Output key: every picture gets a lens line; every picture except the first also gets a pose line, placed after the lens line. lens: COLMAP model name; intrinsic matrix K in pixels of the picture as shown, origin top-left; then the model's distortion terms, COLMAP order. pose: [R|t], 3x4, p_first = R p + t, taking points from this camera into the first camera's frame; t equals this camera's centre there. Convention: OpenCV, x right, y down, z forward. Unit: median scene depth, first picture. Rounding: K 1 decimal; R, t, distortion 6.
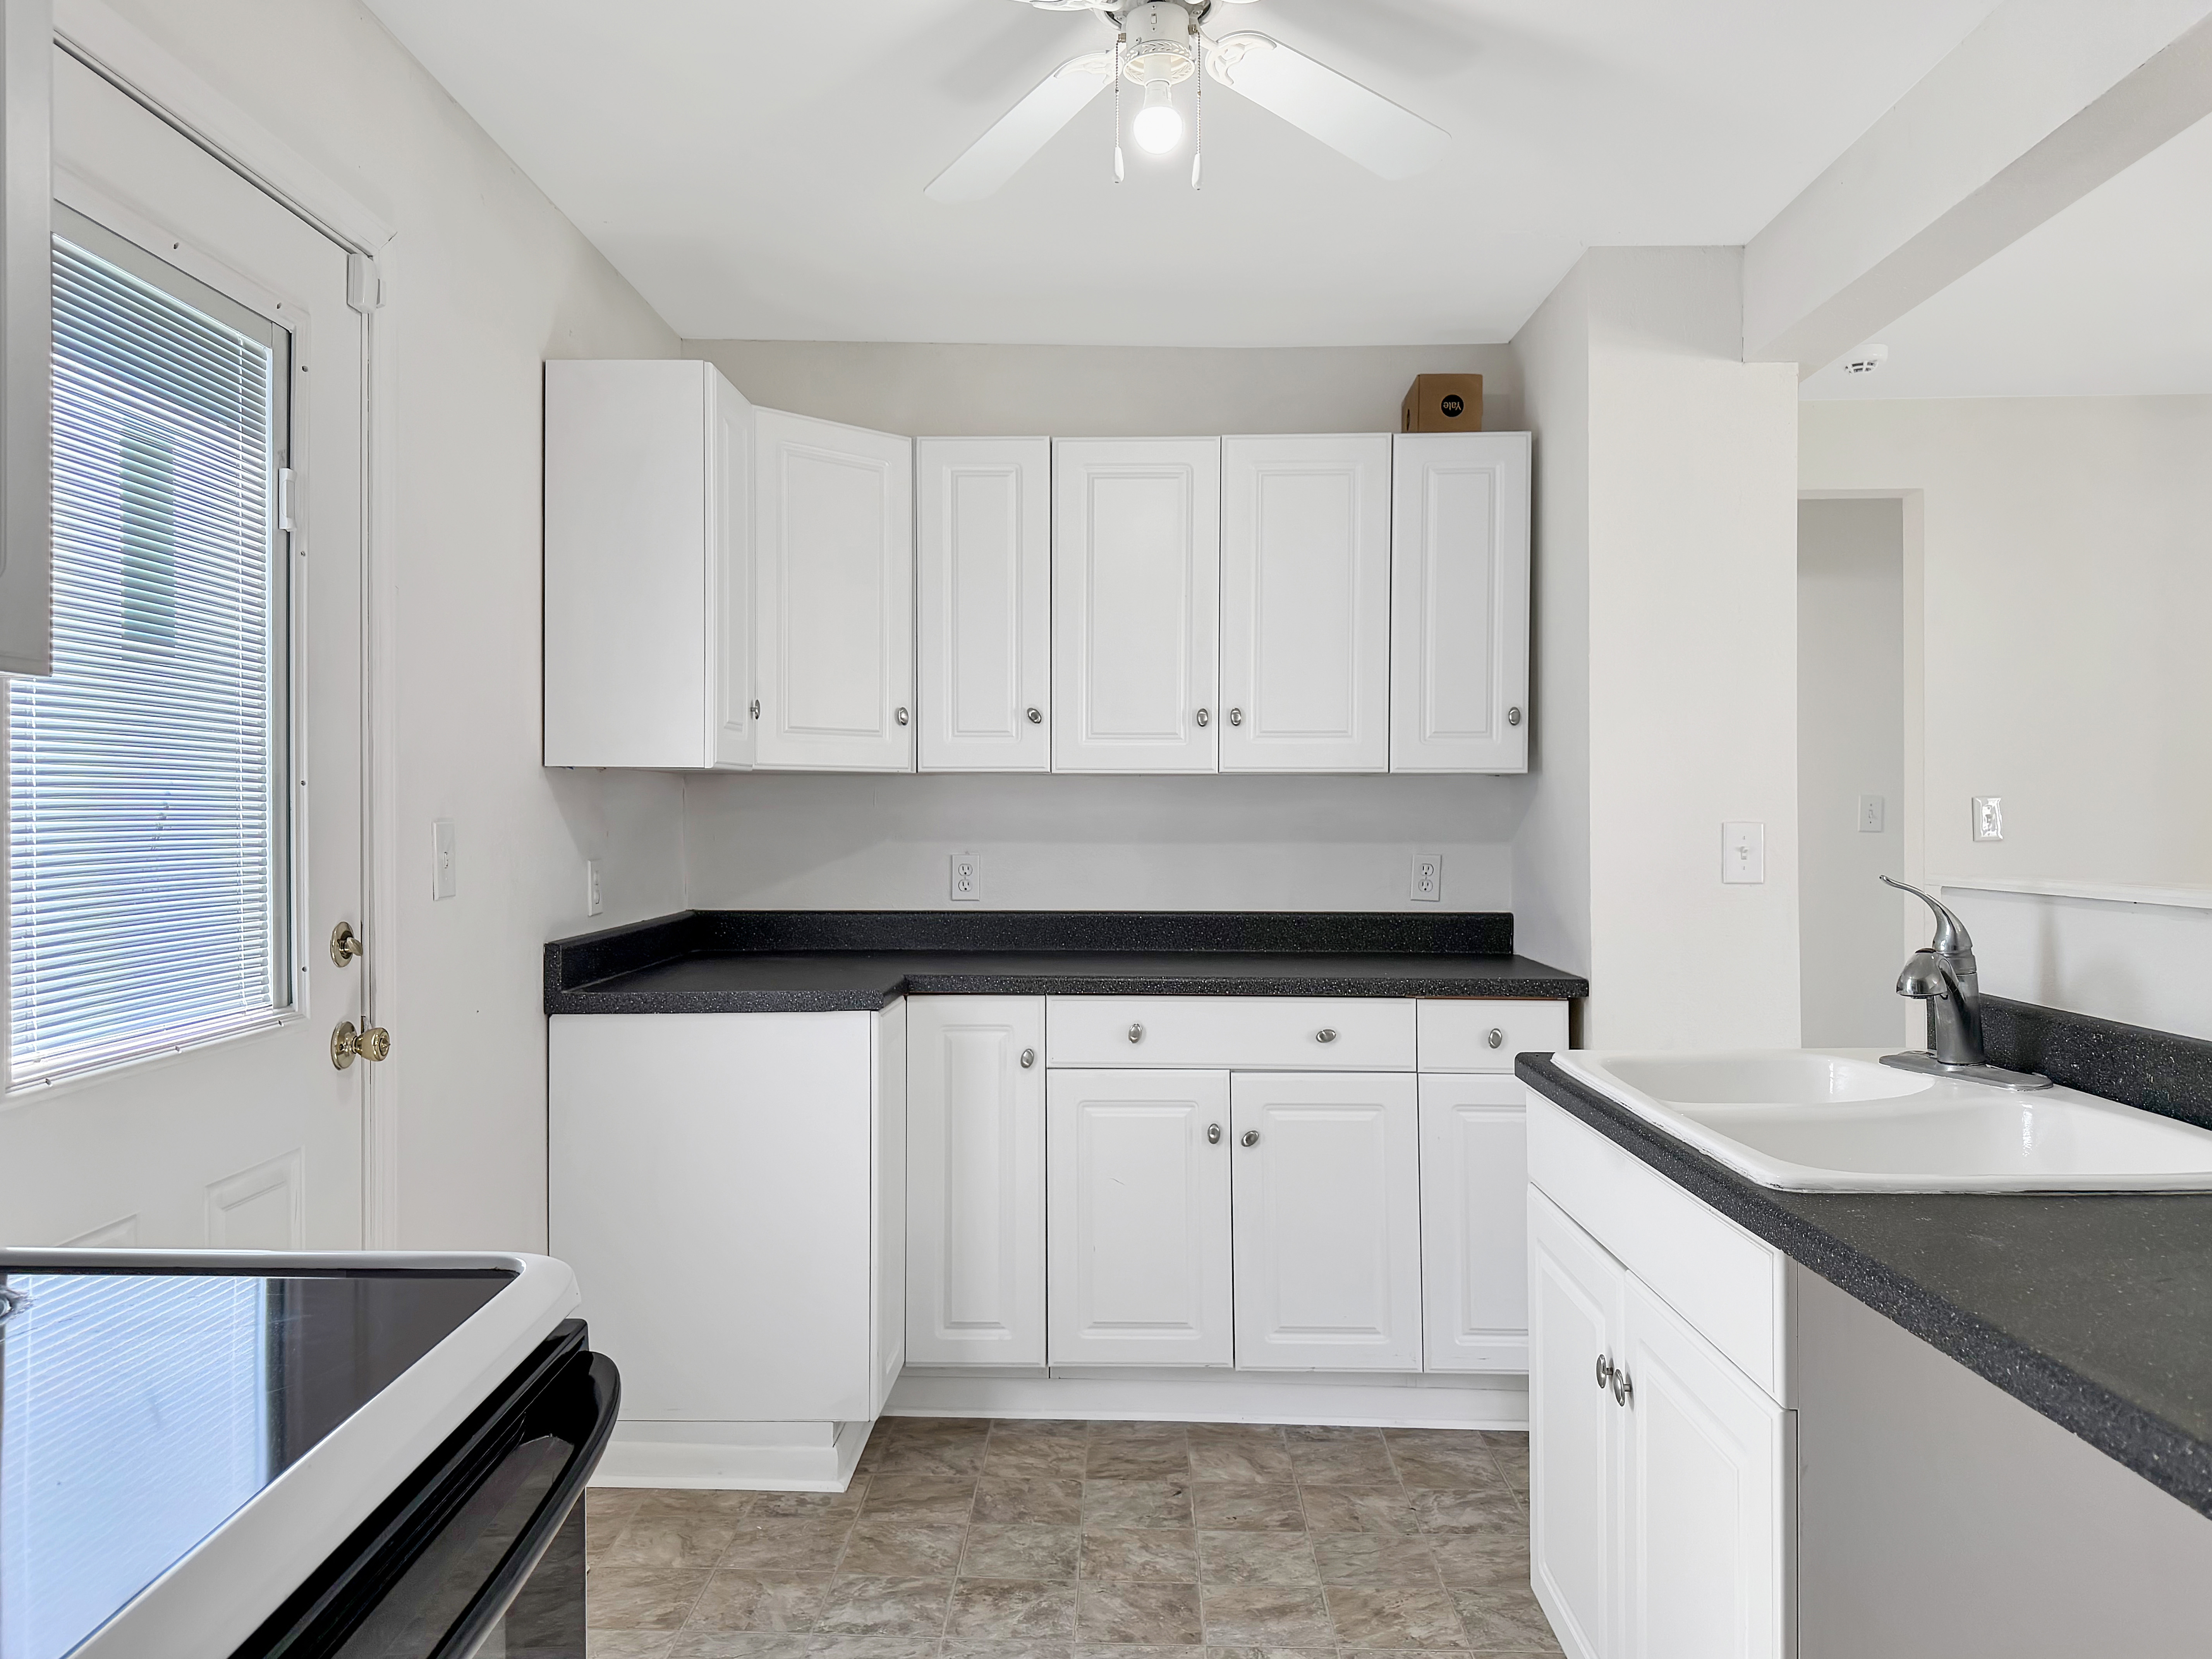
lens RADIAL K [[1629.5, 0, 1176.7], [0, 1629.5, 816.8], [0, 0, 1]] dist [-0.014912, -0.021684]
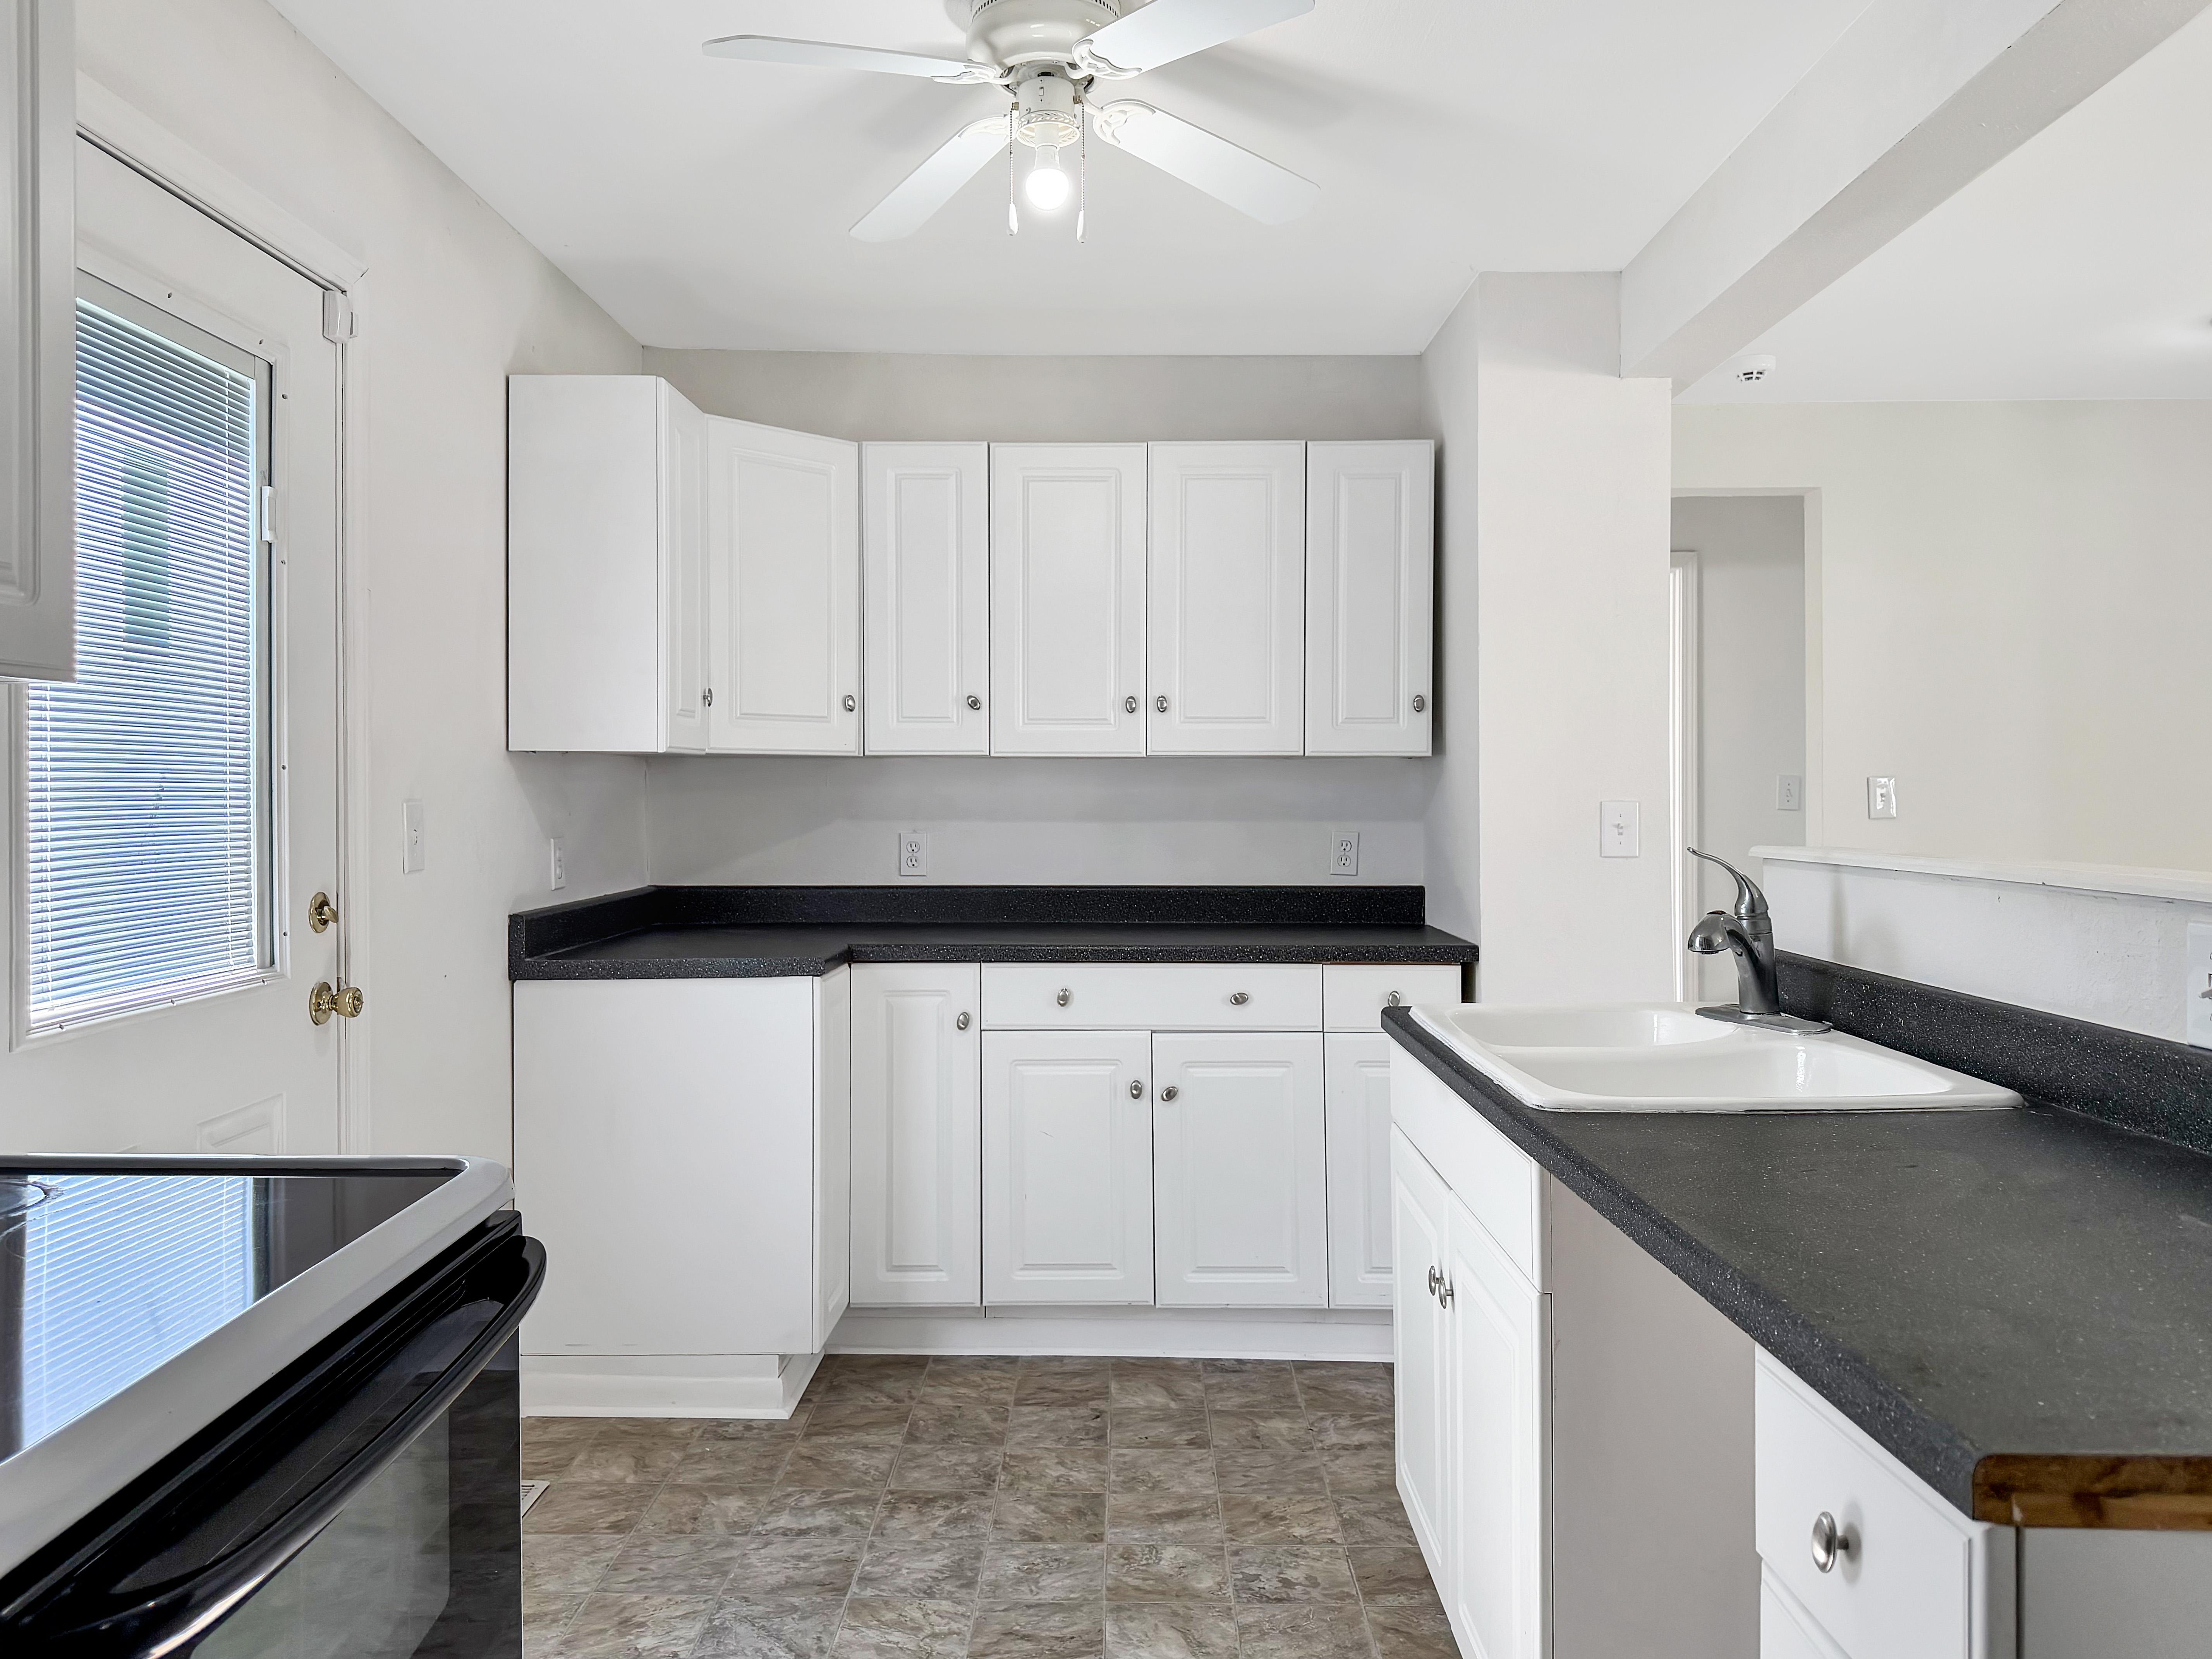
lens RADIAL K [[1629.5, 0, 1204.9], [0, 1629.5, 797.6], [0, 0, 1]] dist [-0.014912, -0.021684]
pose [[0.999735, -0.001395, 0.022977, 0.053644], [0.001386, 0.999999, 0.000435, 0.000362], [-0.022978, -0.000403, 0.999736, -0.099632]]
